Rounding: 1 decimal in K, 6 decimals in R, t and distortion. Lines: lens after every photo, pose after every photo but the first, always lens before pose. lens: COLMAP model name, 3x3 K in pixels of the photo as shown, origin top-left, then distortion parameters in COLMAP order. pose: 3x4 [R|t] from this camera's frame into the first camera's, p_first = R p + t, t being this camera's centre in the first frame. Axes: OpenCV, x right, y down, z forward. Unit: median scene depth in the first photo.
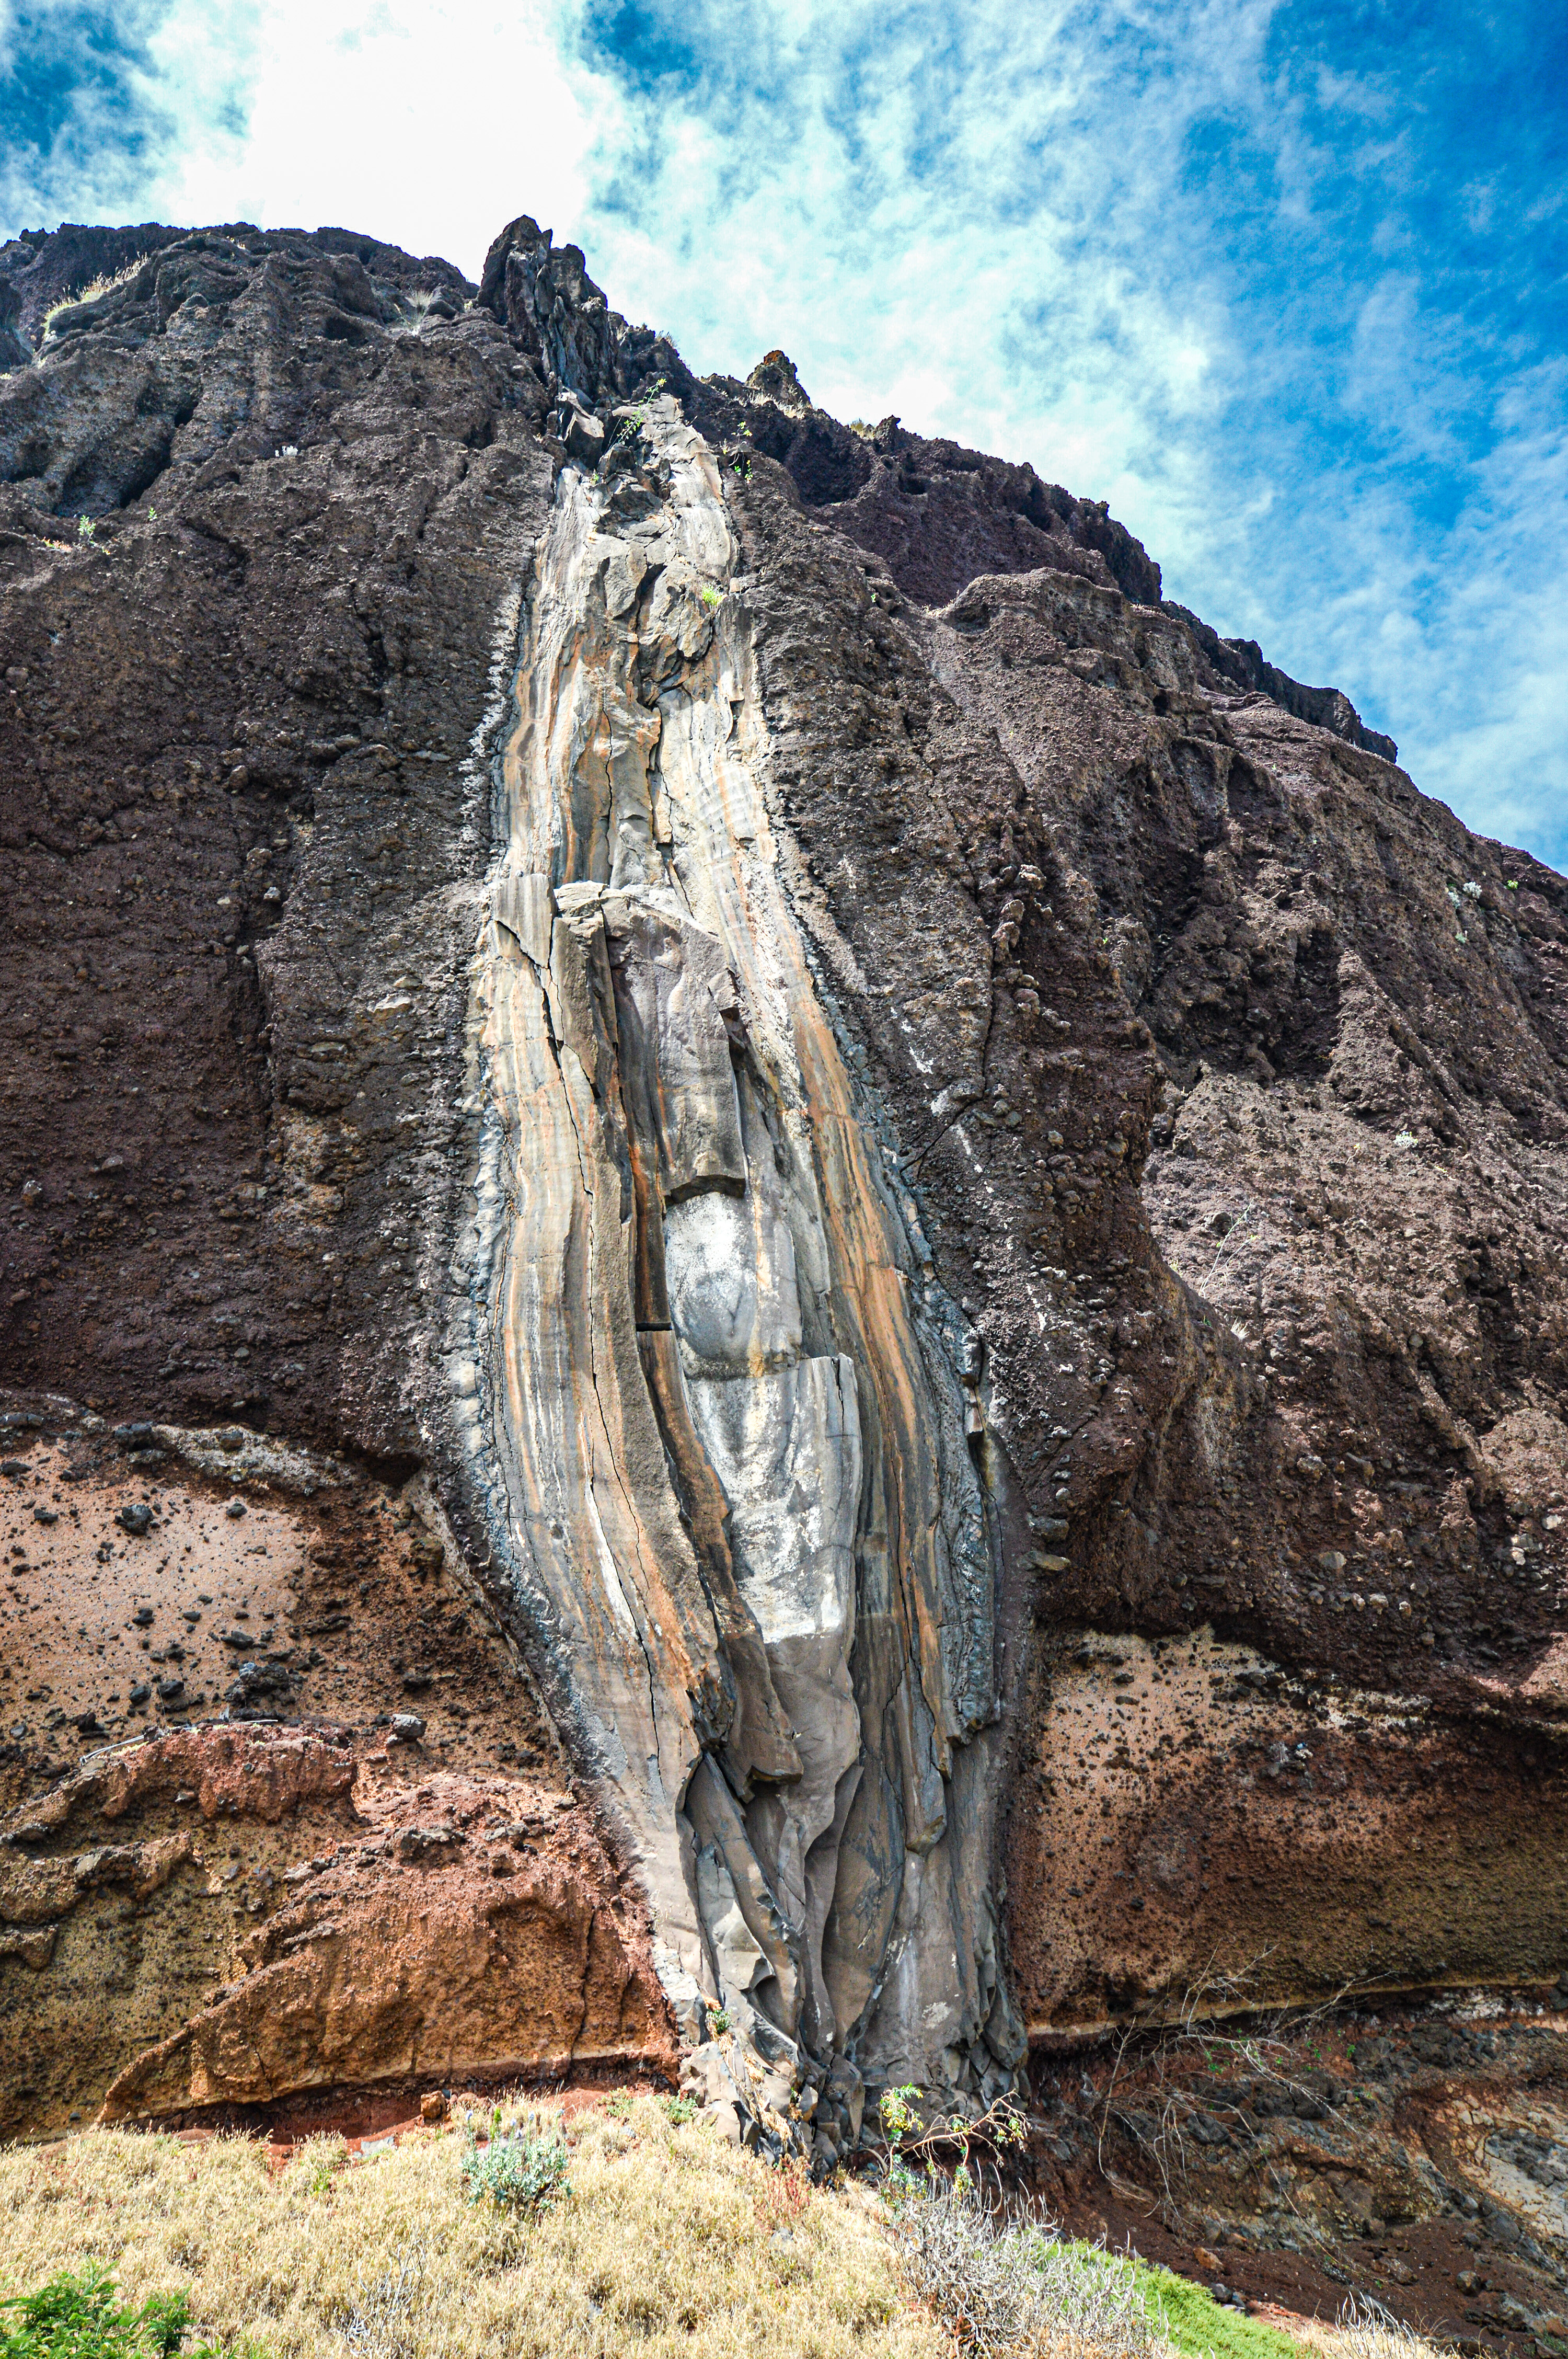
lens RADIAL K [[1972.5, 0, 842.9], [0, 1972.5, 1192.3], [0, 0, 1]] dist [0.013339, 0.031962]
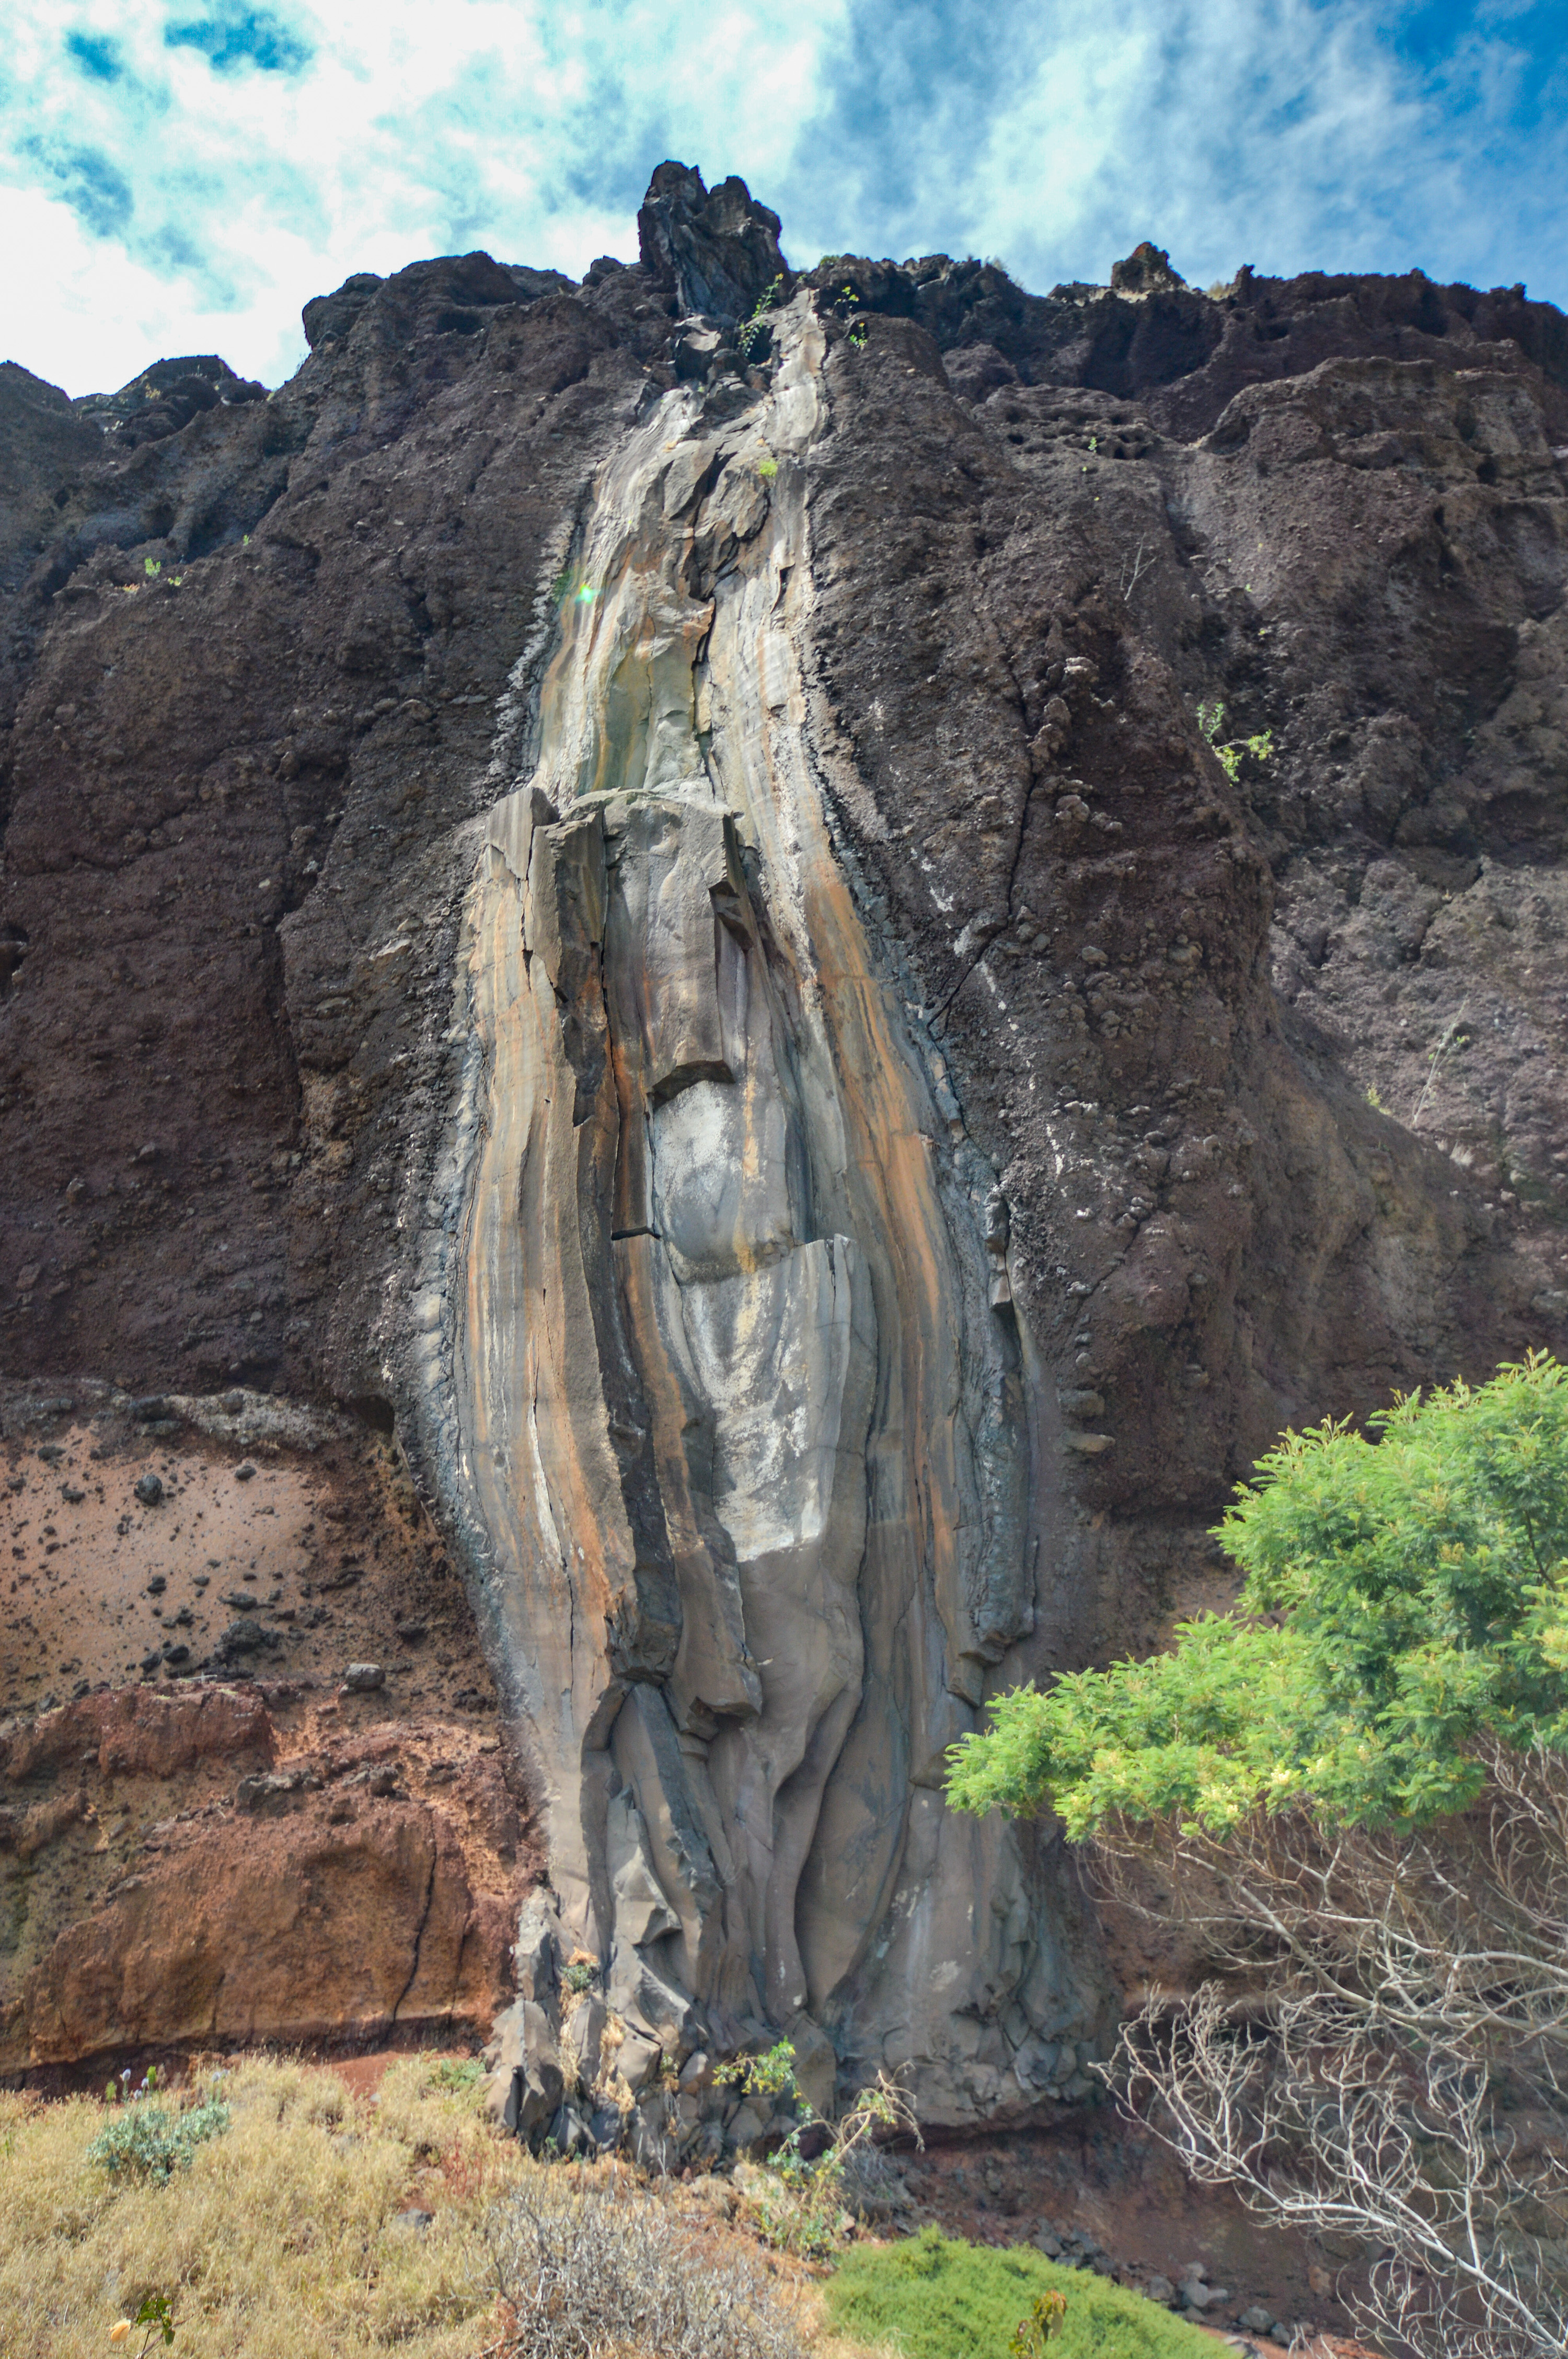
lens RADIAL K [[1972.5, 0, 783.1], [0, 1972.5, 1180.4], [0, 0, 1]] dist [0.013339, 0.031962]
pose [[0.920706, -0.151334, -0.359721, 0.292948], [0.149442, 0.988212, -0.033241, 0.081787], [0.360511, -0.023152, 0.932468, 0.161914]]
